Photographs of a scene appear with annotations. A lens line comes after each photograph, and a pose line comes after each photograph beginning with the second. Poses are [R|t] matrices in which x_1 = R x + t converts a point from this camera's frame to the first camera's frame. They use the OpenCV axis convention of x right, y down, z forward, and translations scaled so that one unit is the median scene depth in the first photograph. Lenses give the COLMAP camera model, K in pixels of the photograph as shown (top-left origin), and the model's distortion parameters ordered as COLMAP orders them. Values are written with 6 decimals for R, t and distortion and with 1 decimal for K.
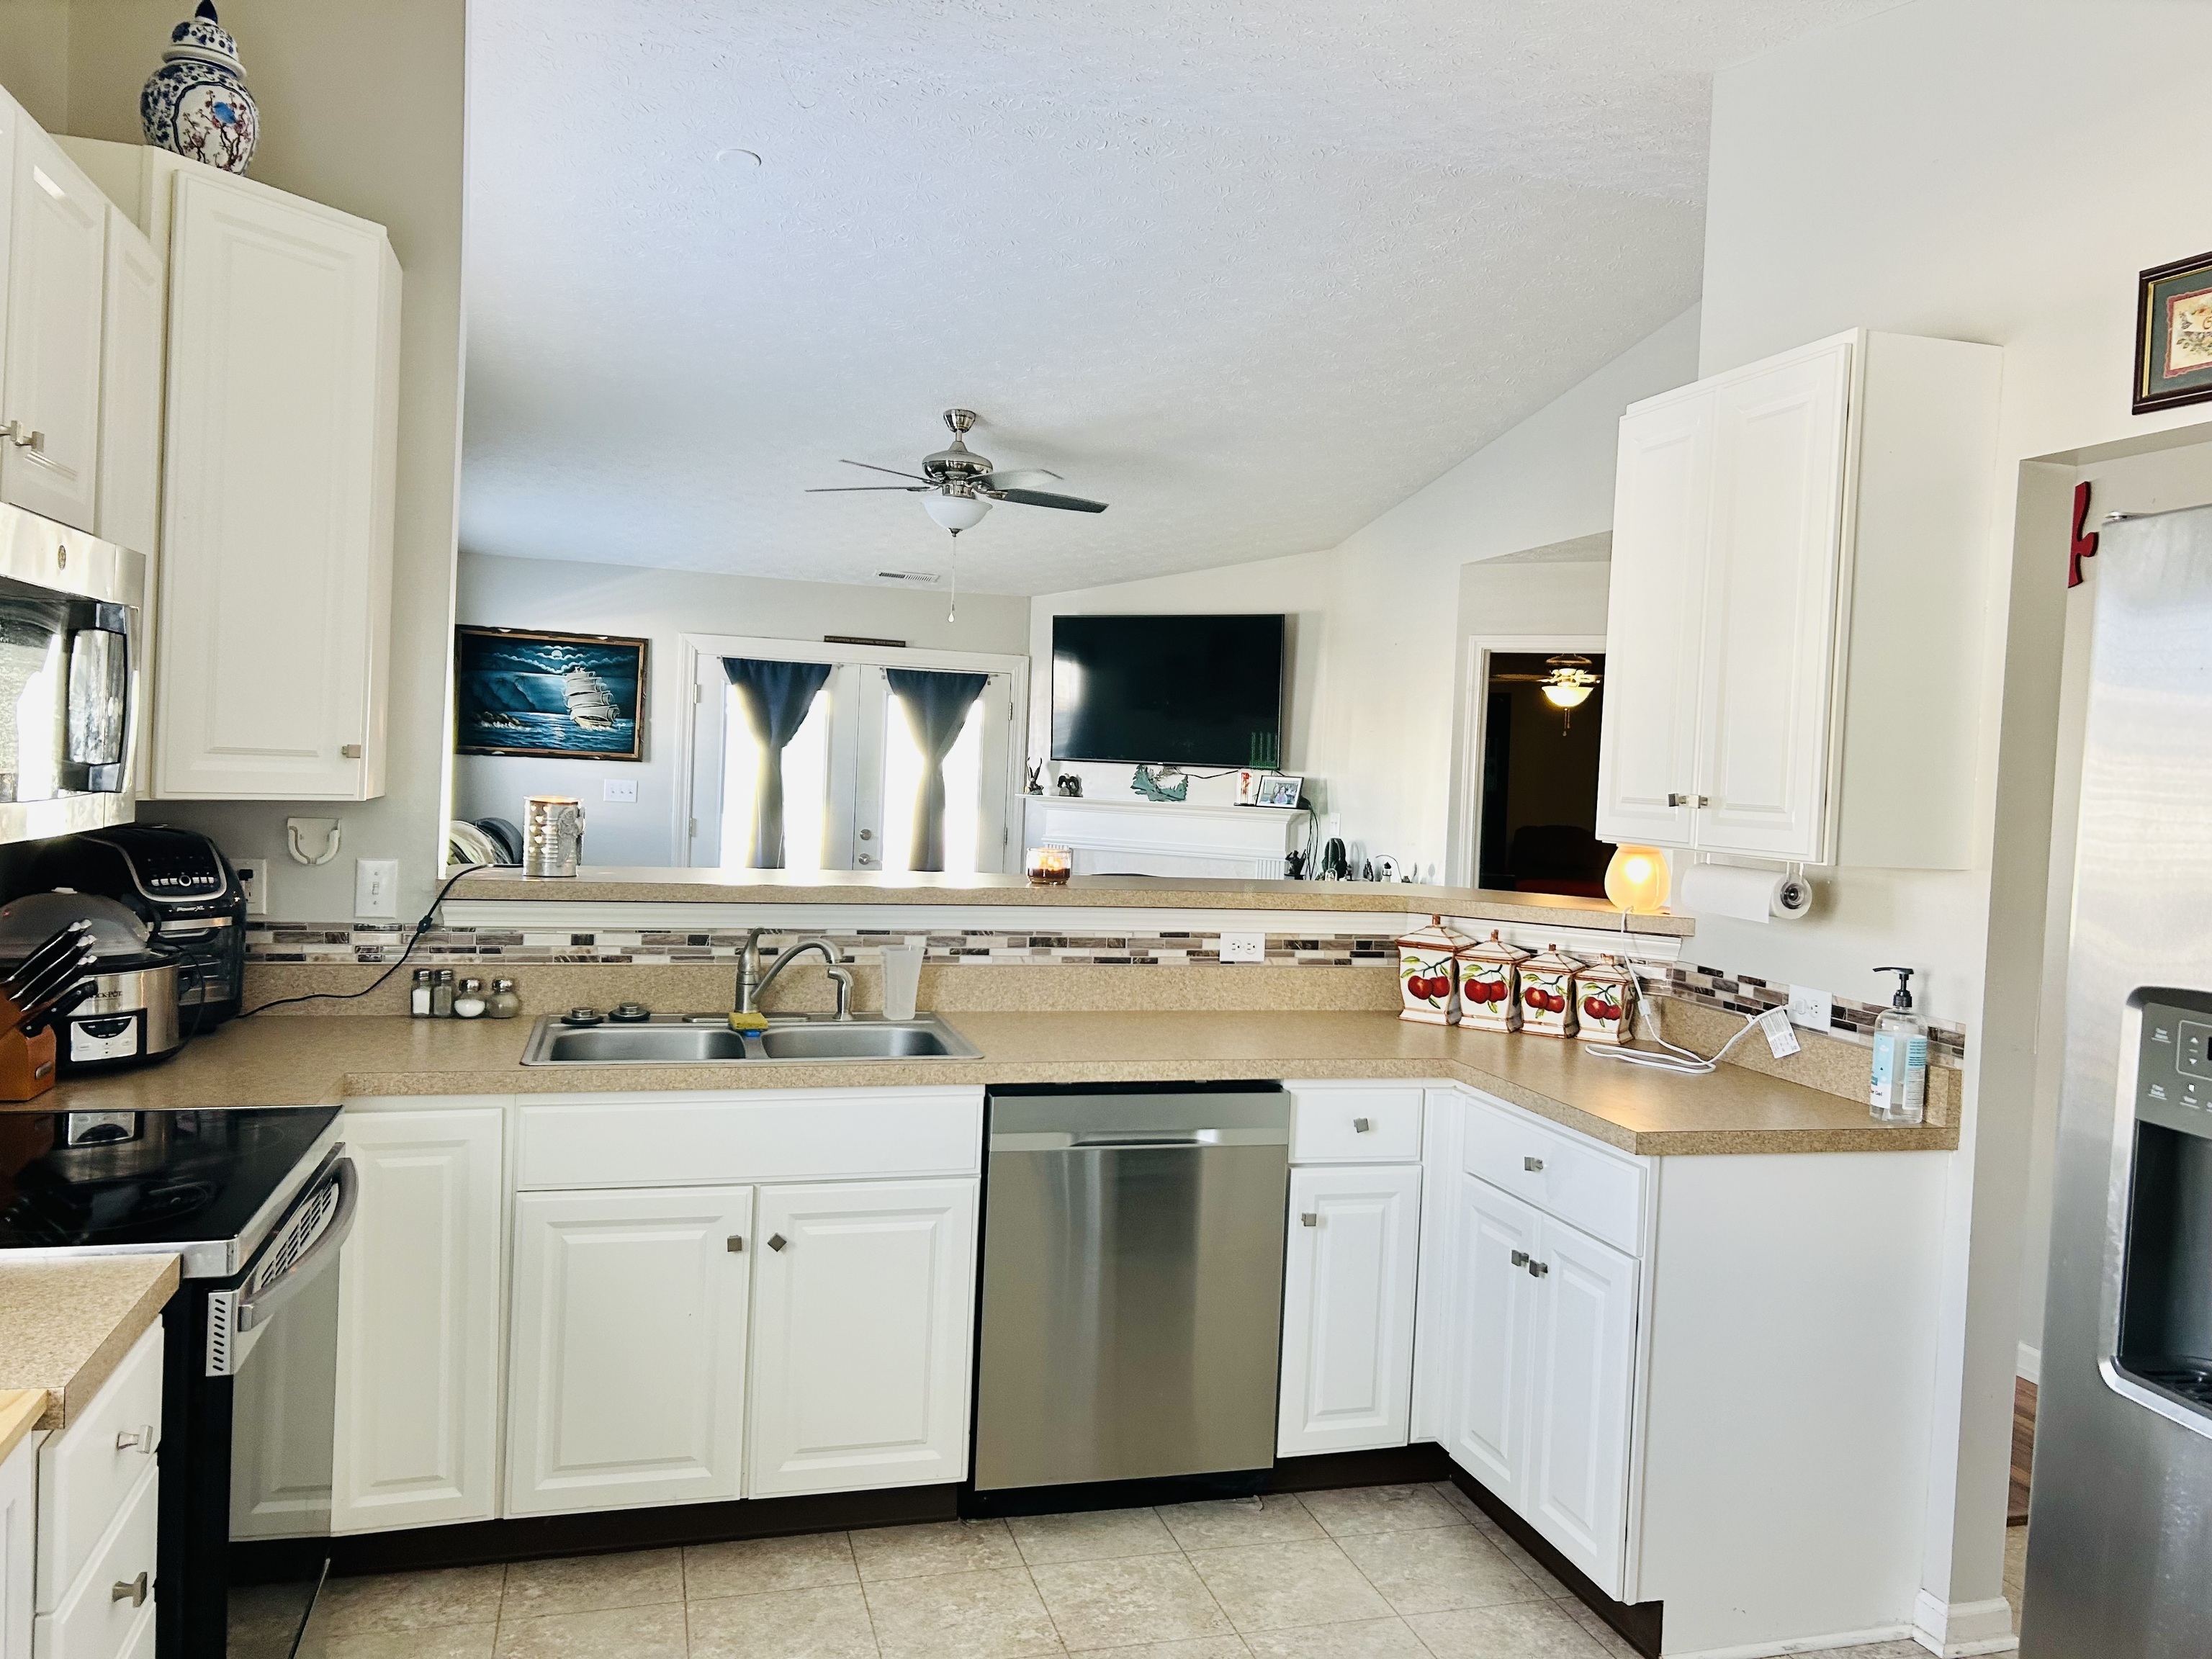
lens RADIAL K [[1621.2, 0, 1112.8], [0, 1621.2, 824.2], [0, 0, 1]] dist [0.030819, -0.027490]
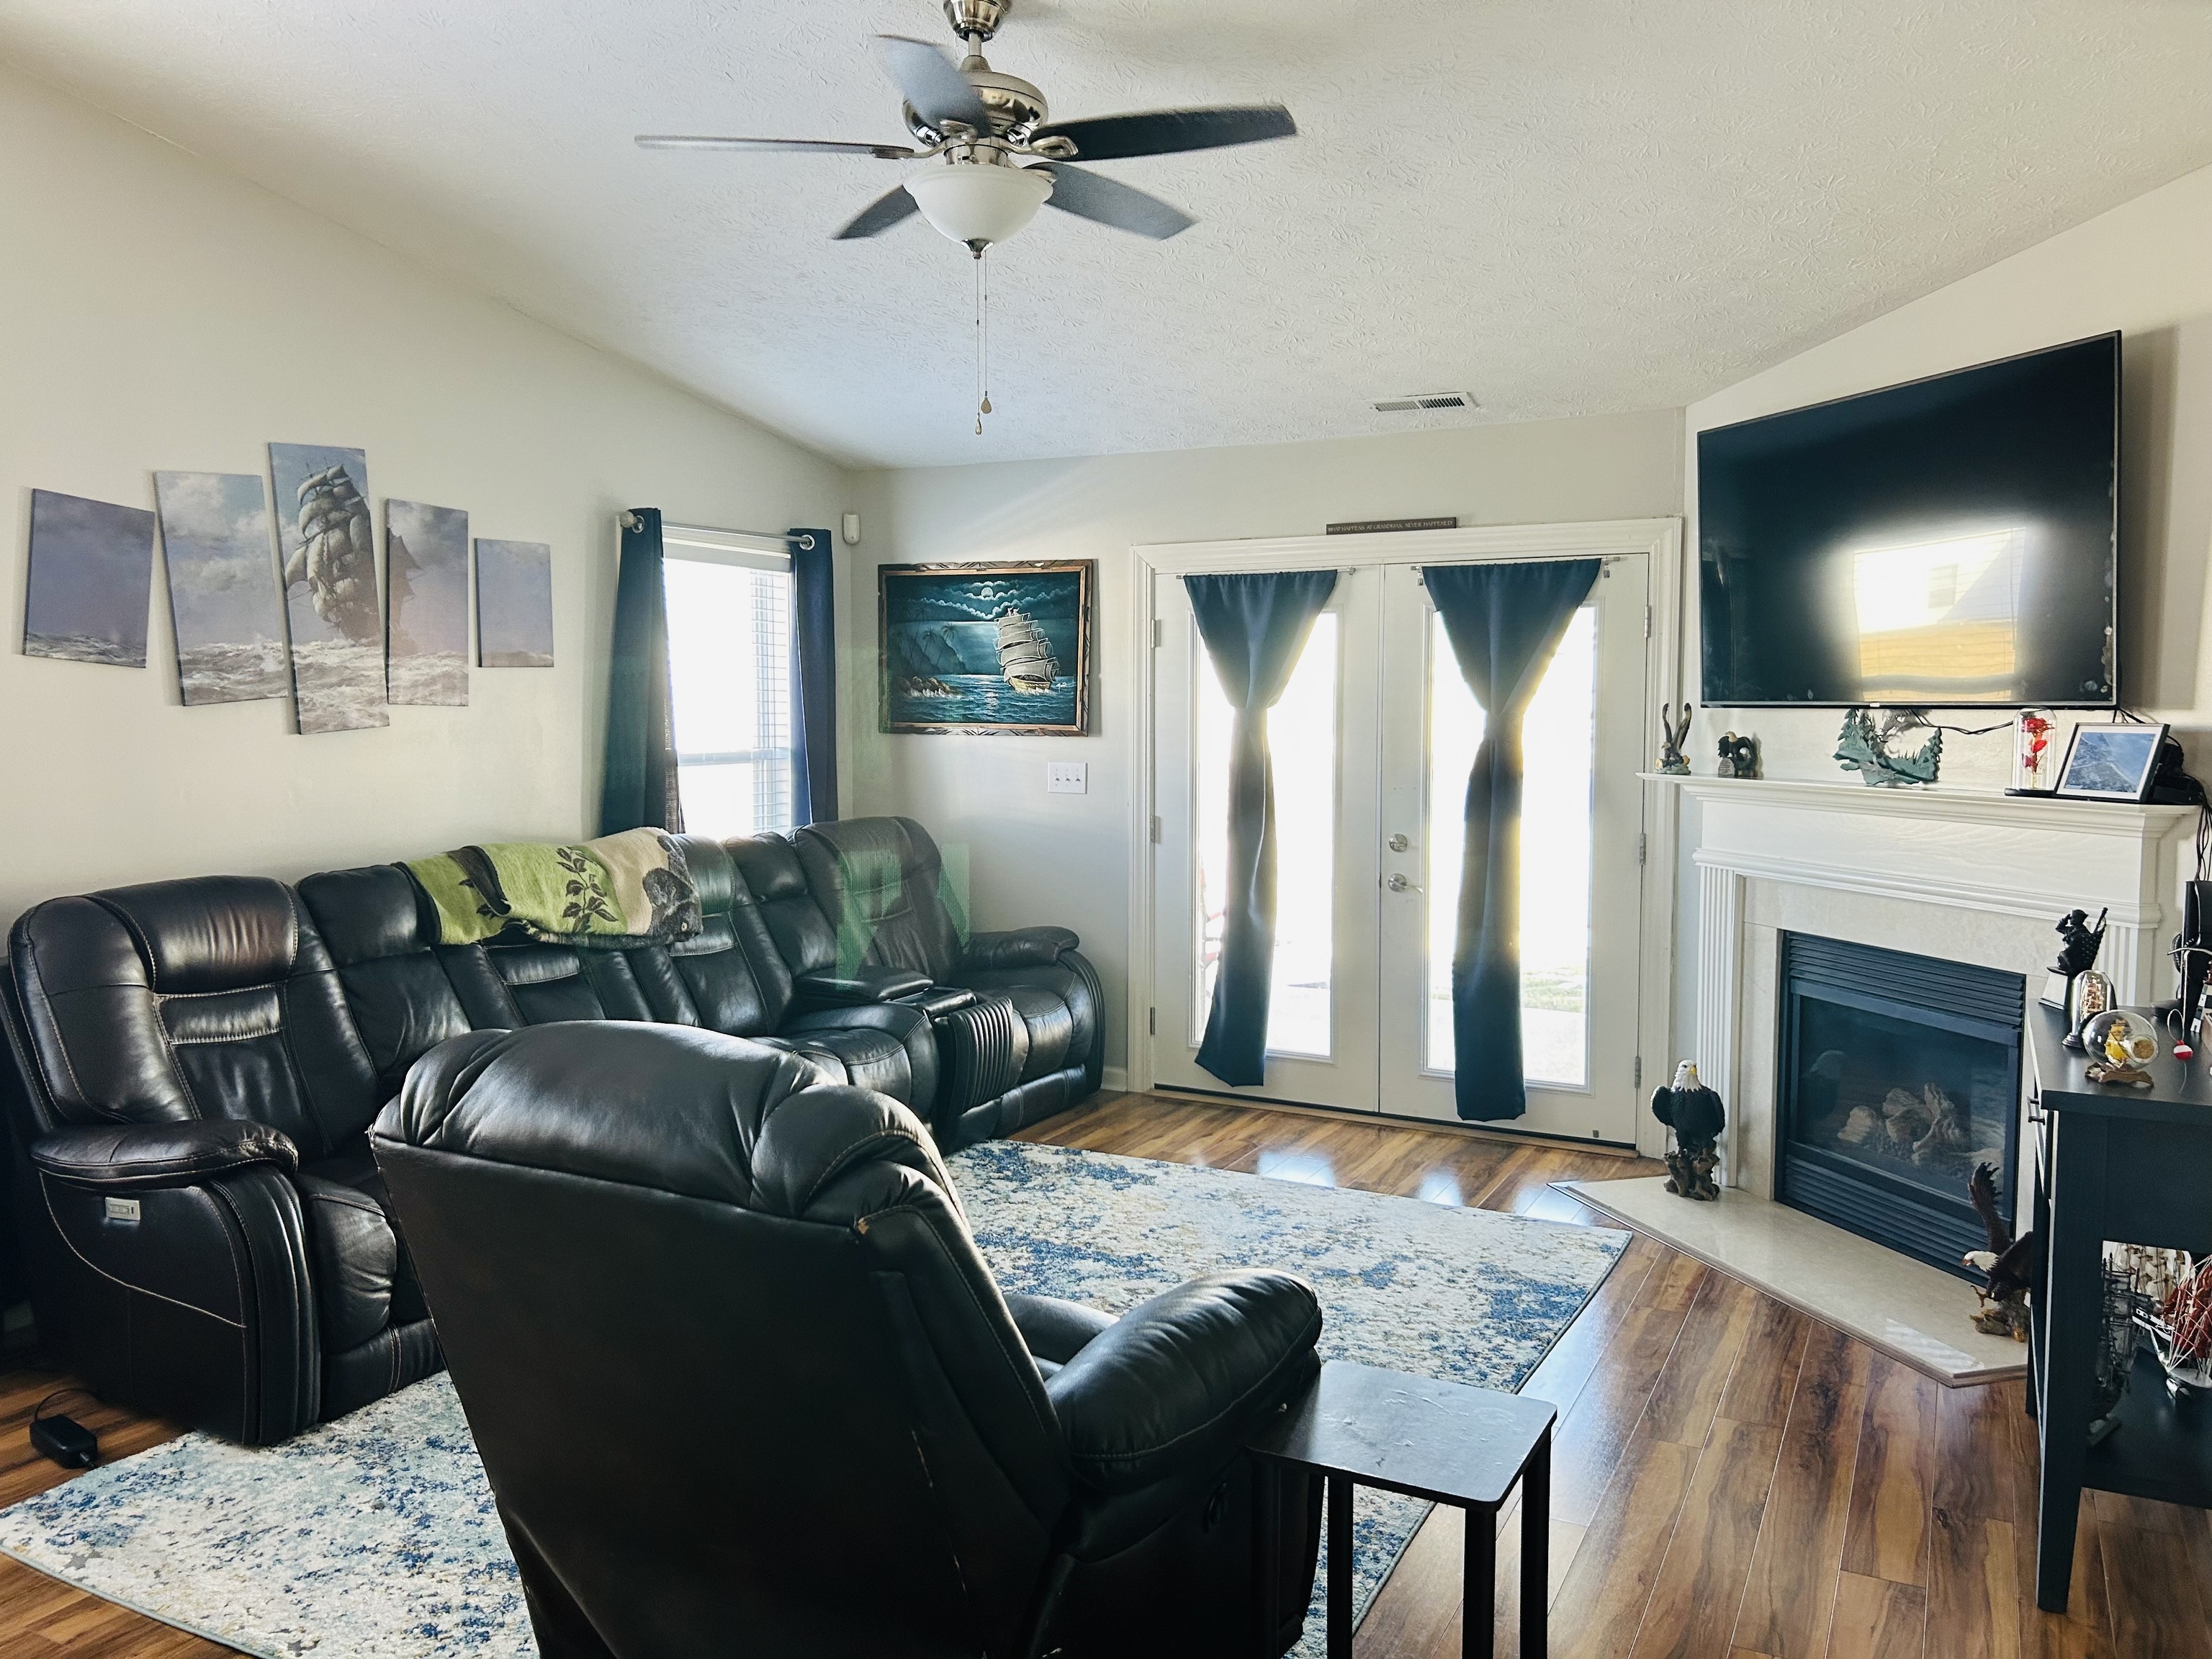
lens RADIAL K [[1621.2, 0, 1090.4], [0, 1621.2, 827.7], [0, 0, 1]] dist [0.030819, -0.027490]
pose [[0.713263, 0.008869, -0.700840, 0.200479], [0.002863, 0.999875, 0.015567, -0.009706], [0.700891, -0.013110, 0.713148, 0.499229]]
